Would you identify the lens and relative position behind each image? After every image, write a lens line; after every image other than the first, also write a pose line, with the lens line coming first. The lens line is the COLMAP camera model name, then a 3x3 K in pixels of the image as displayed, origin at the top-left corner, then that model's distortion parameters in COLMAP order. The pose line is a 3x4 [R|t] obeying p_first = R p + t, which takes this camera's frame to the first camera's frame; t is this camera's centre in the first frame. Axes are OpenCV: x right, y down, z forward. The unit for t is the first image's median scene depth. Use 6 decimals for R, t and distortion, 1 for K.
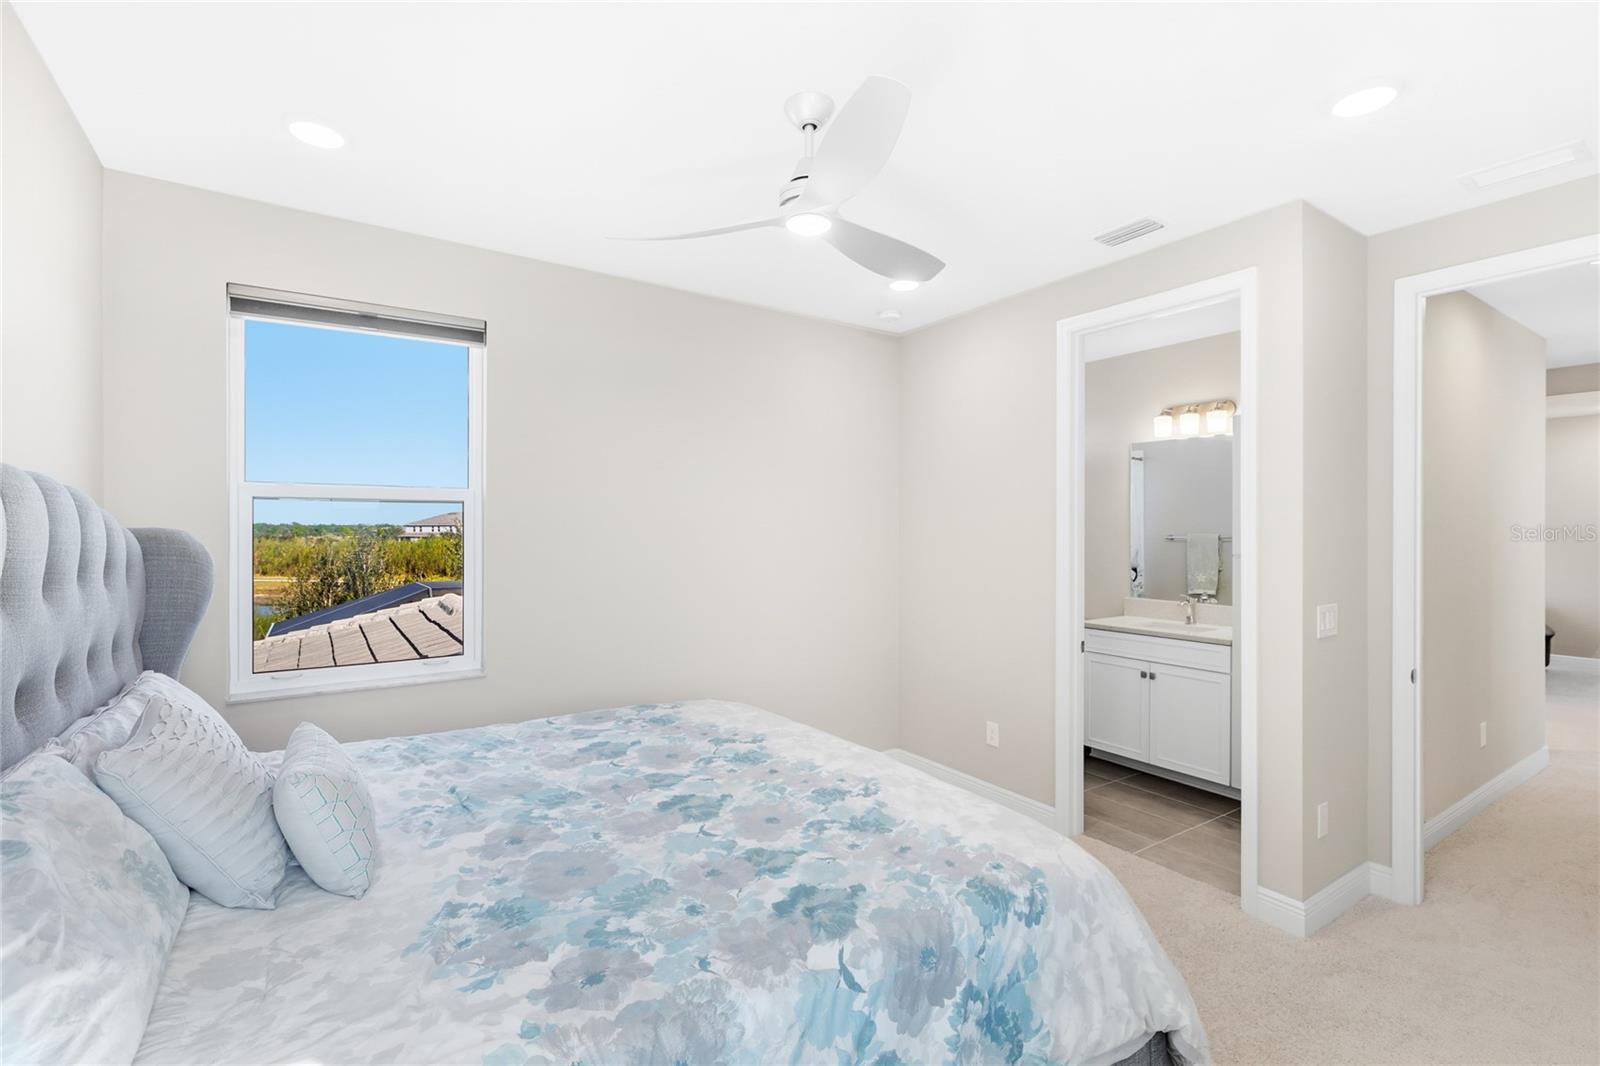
lens RADIAL K [[717.9, 0, 799.0], [0, 717.9, 532.8], [0, 0, 1]] dist [0.000660, 0.000023]
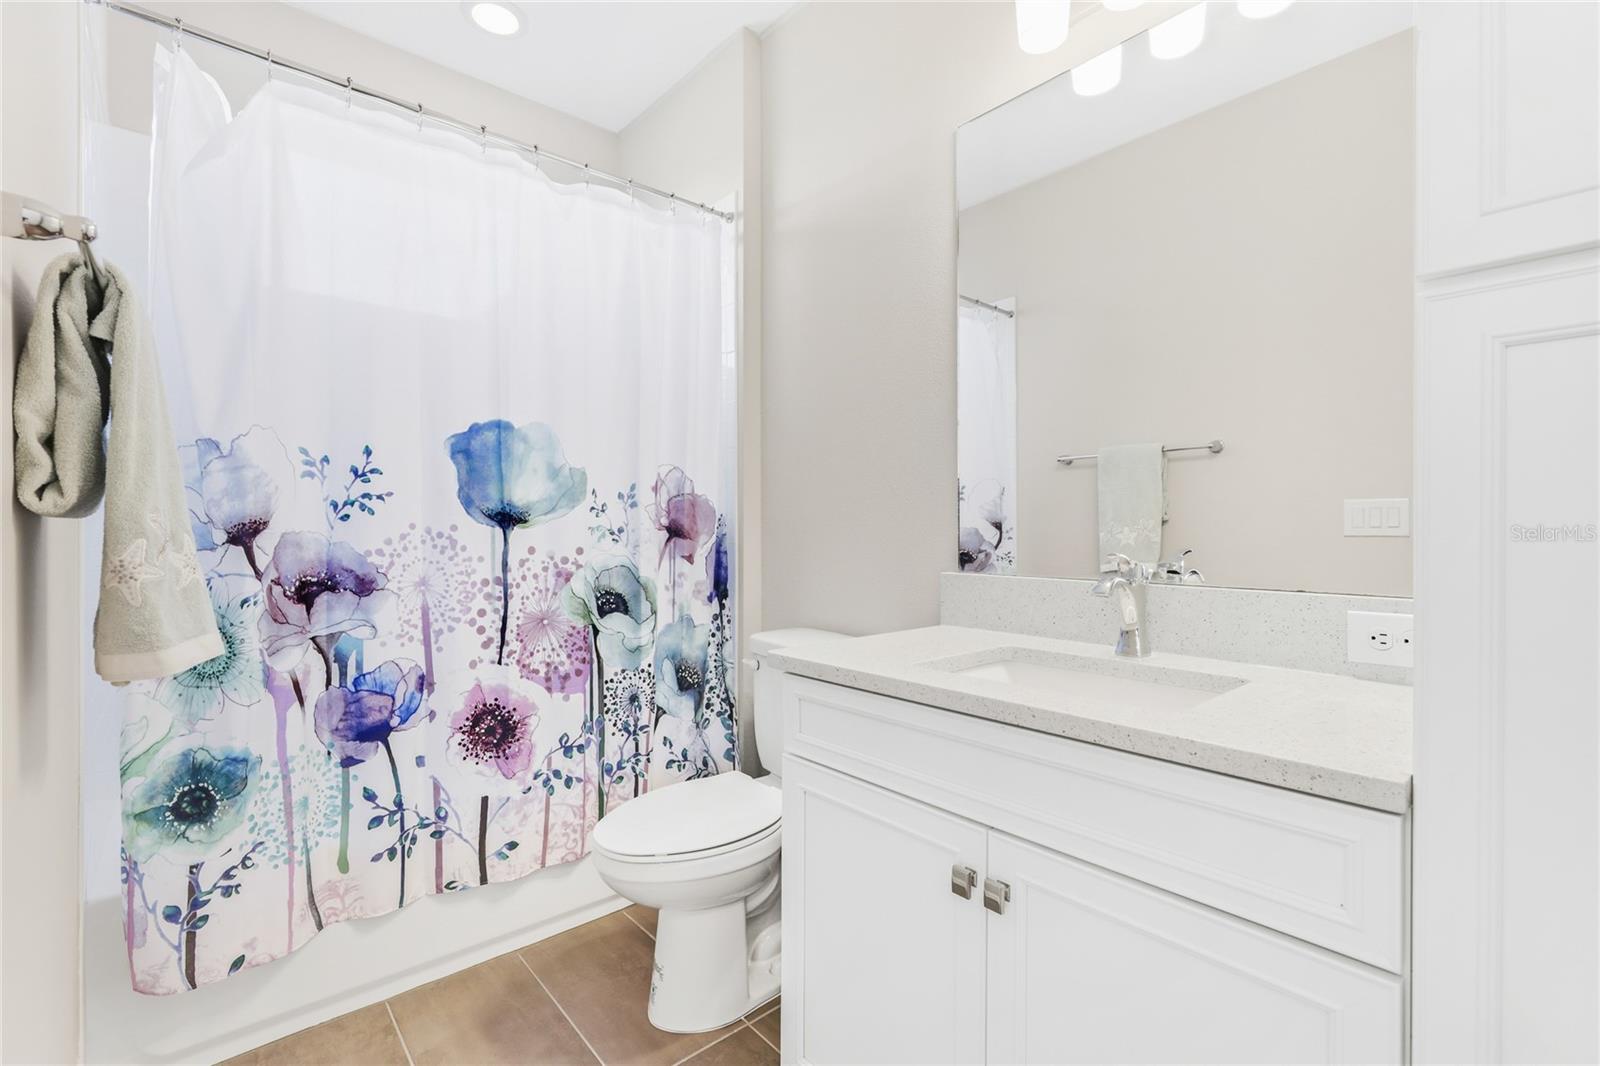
lens RADIAL K [[717.9, 0, 799.0], [0, 717.9, 532.8], [0, 0, 1]] dist [0.000660, 0.000023]
pose [[0.992336, -0.004267, 0.123495, 0.372825], [0.004149, 0.999991, 0.001212, 0.076193], [-0.123499, -0.000691, 0.992344, 0.724052]]
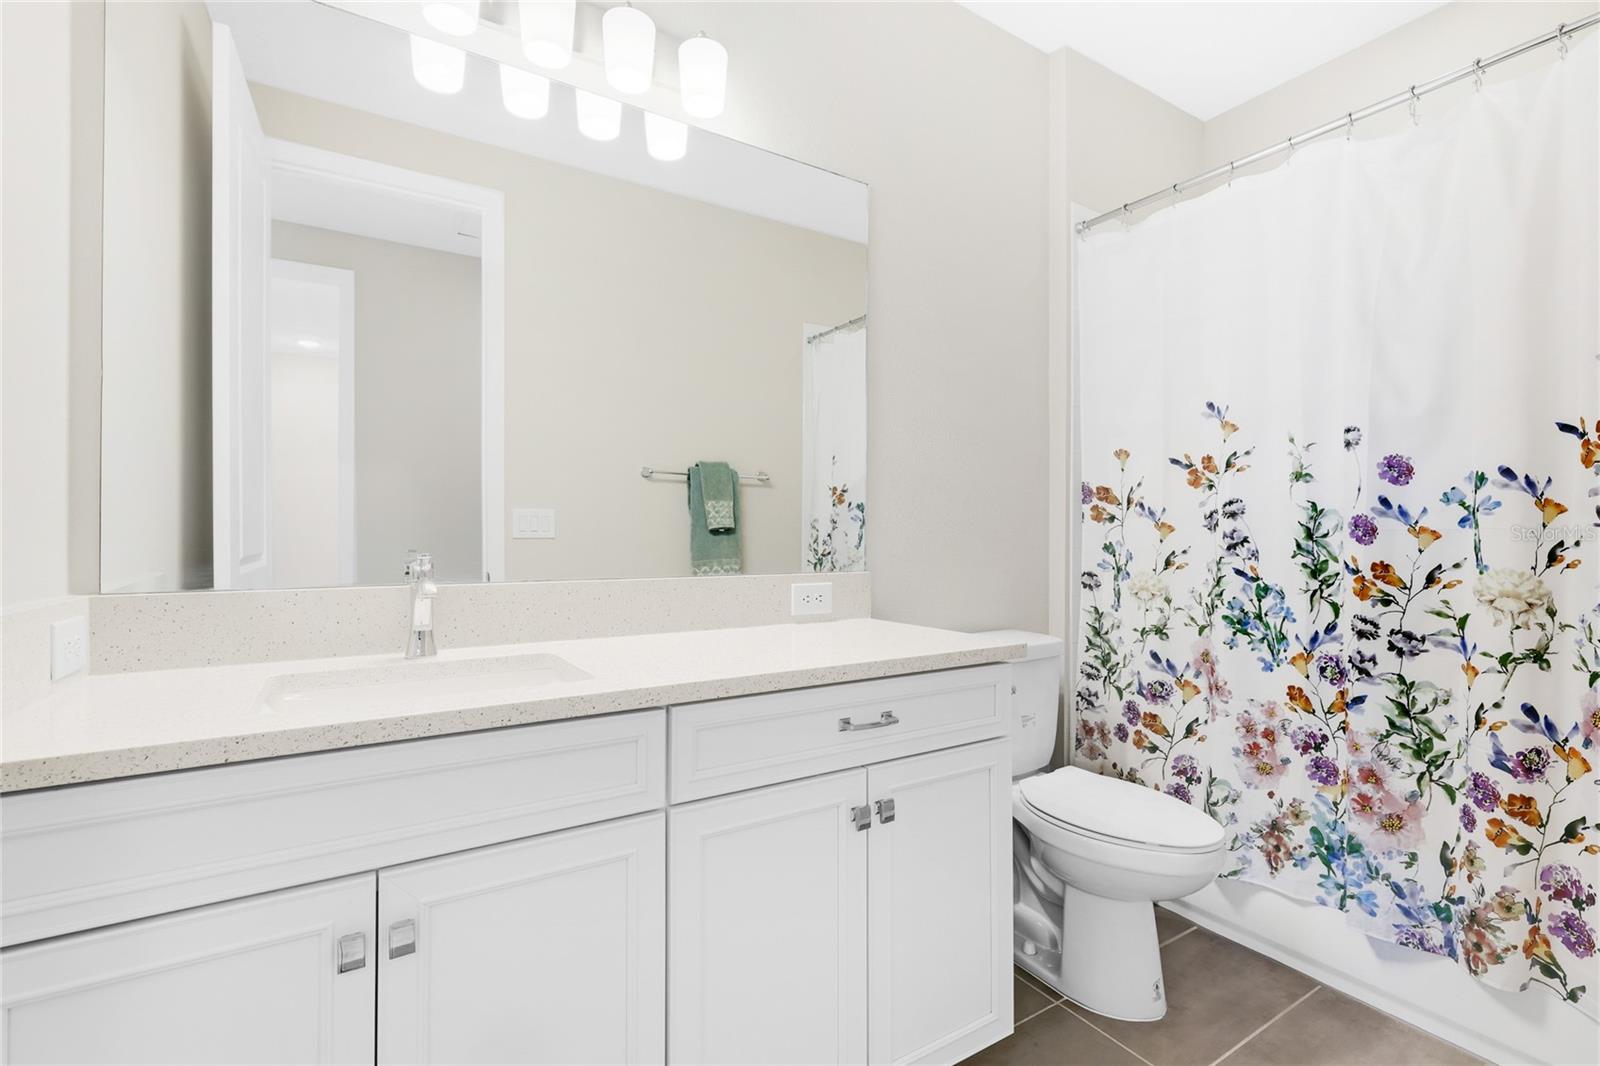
lens RADIAL K [[717.9, 0, 799.0], [0, 717.9, 532.8], [0, 0, 1]] dist [0.000660, 0.000023]
pose [[0.040315, 0.000538, 0.999187, 0.249124], [-0.000627, 1.000000, -0.000513, 0.075762], [-0.999187, -0.000606, 0.040315, 0.830097]]
